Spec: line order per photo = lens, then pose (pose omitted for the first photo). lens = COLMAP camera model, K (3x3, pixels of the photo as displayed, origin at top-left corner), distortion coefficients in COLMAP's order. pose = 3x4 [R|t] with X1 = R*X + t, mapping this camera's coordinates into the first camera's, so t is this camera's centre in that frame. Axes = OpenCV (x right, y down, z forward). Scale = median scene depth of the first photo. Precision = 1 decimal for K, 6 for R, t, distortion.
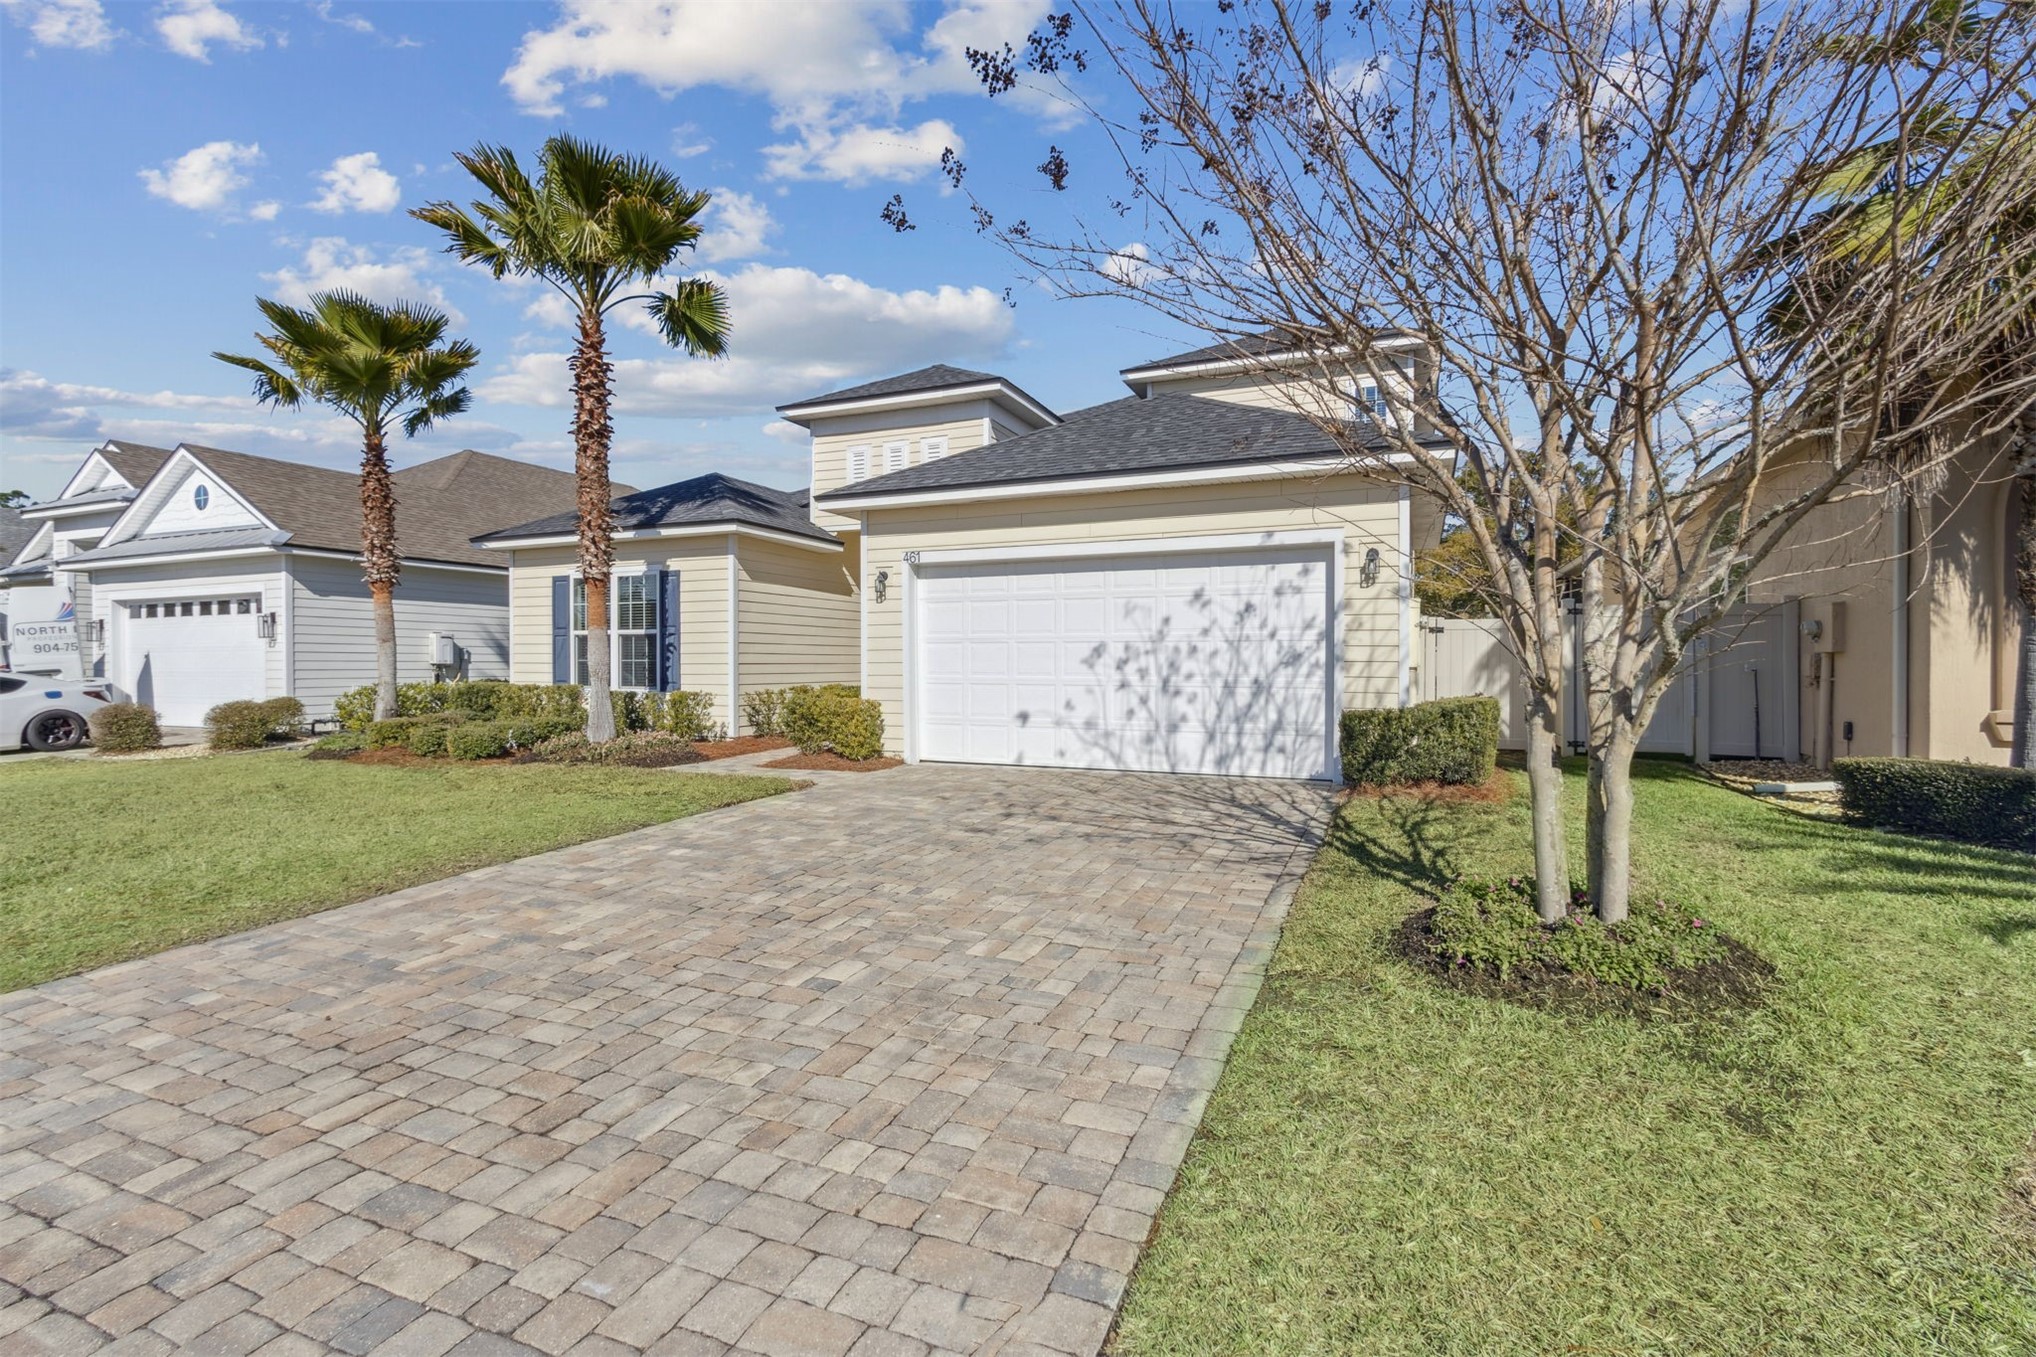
lens RADIAL K [[956.3, 0, 978.7], [0, 956.3, 646.2], [0, 0, 1]] dist [0.001758, 0.000021]
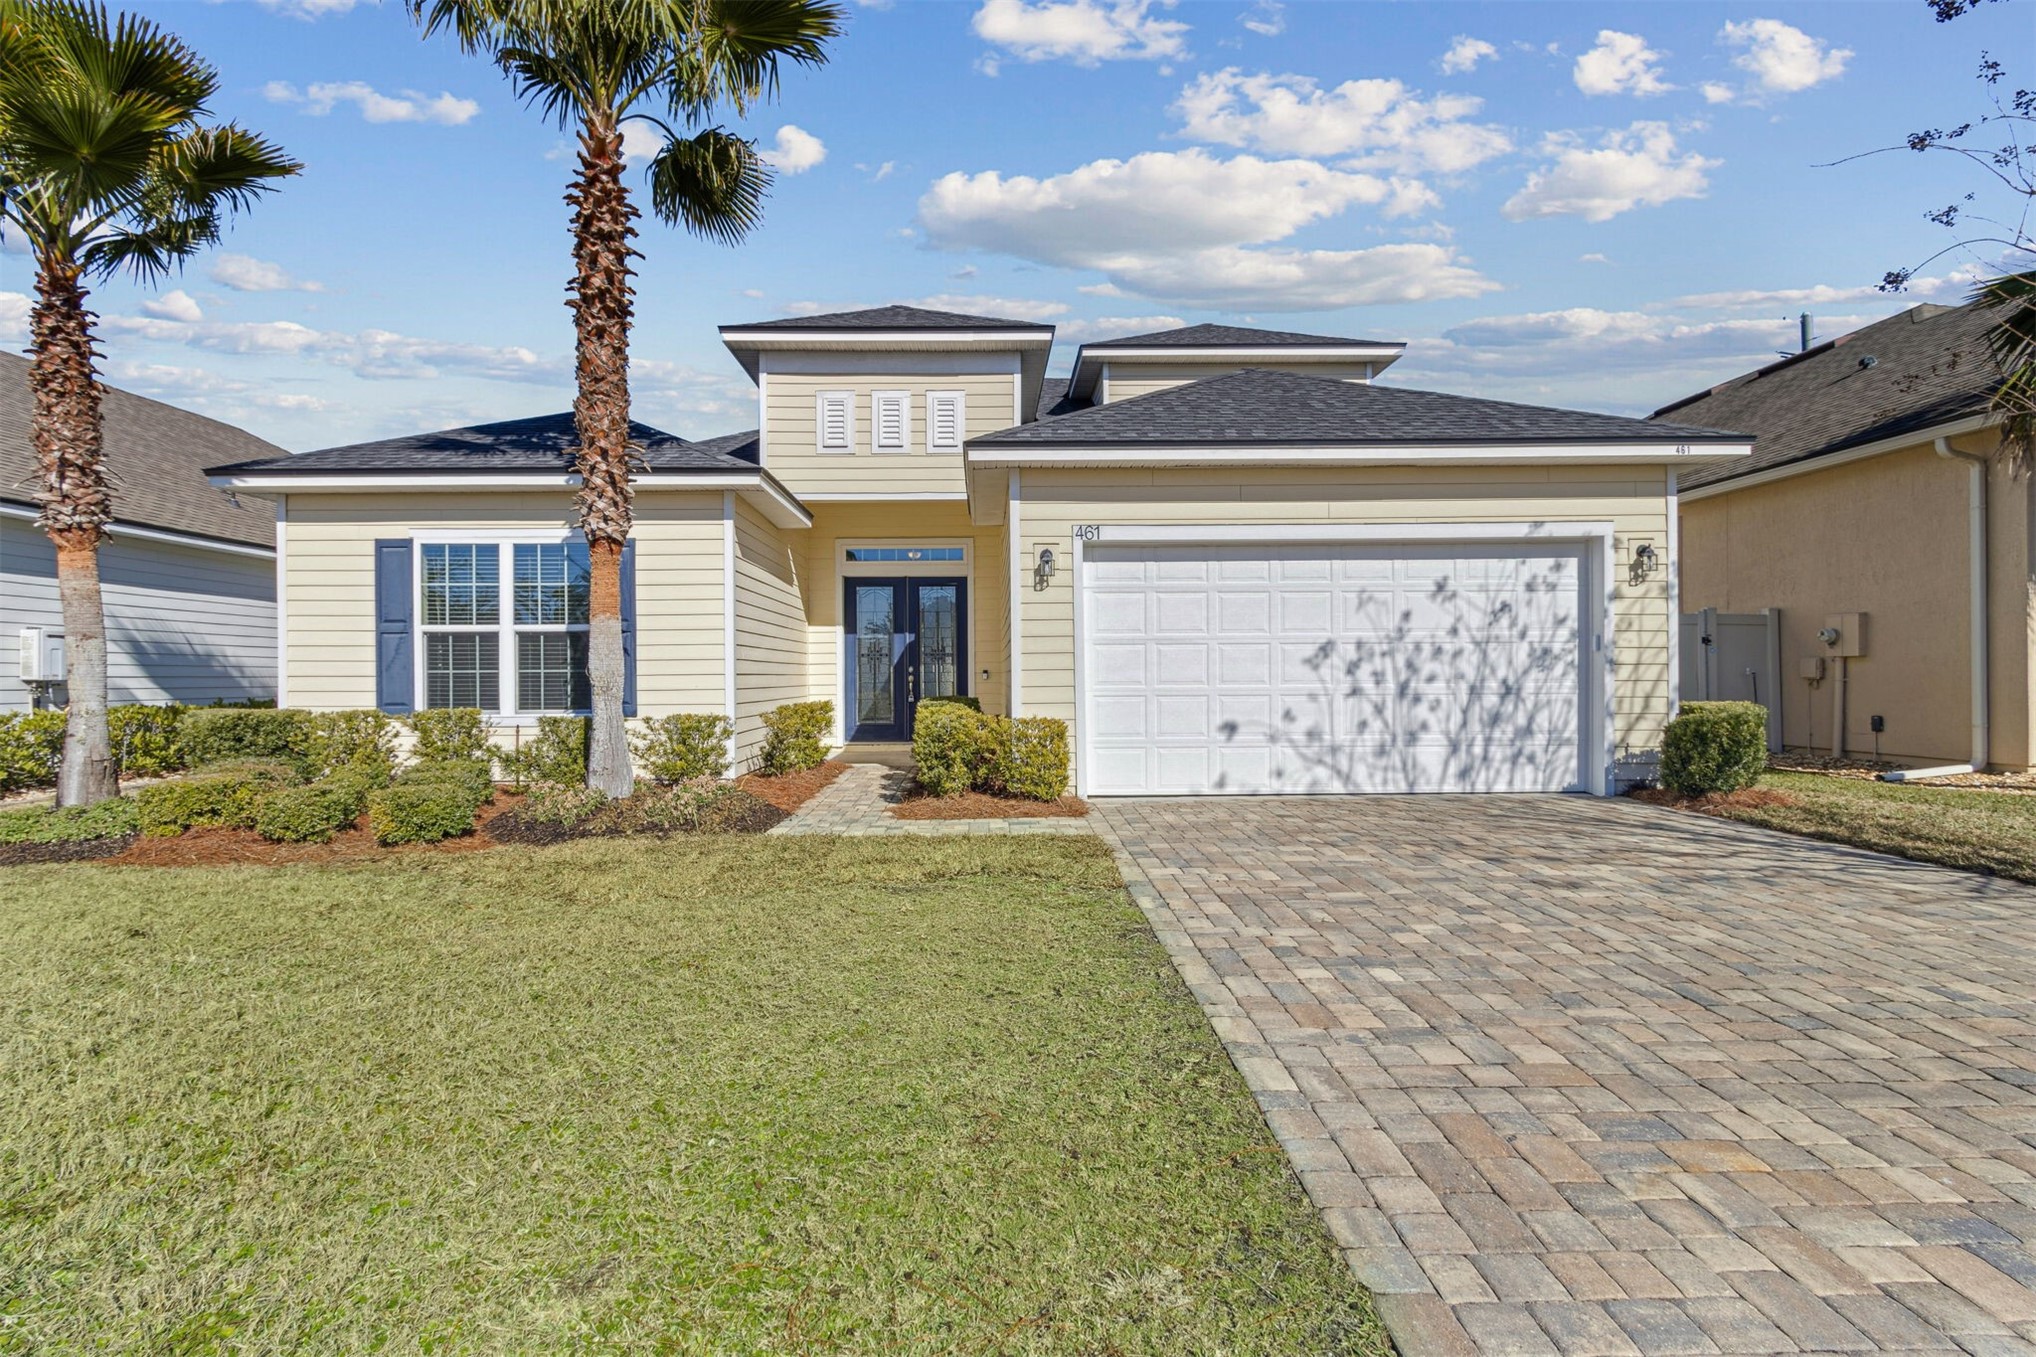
lens RADIAL K [[956.3, 0, 965.8], [0, 956.3, 671.5], [0, 0, 1]] dist [0.001758, 0.000021]
pose [[0.902869, -0.006861, 0.429862, -0.509444], [0.000993, 0.999903, 0.013873, 0.009175], [-0.429915, -0.012099, 0.902788, 0.355564]]
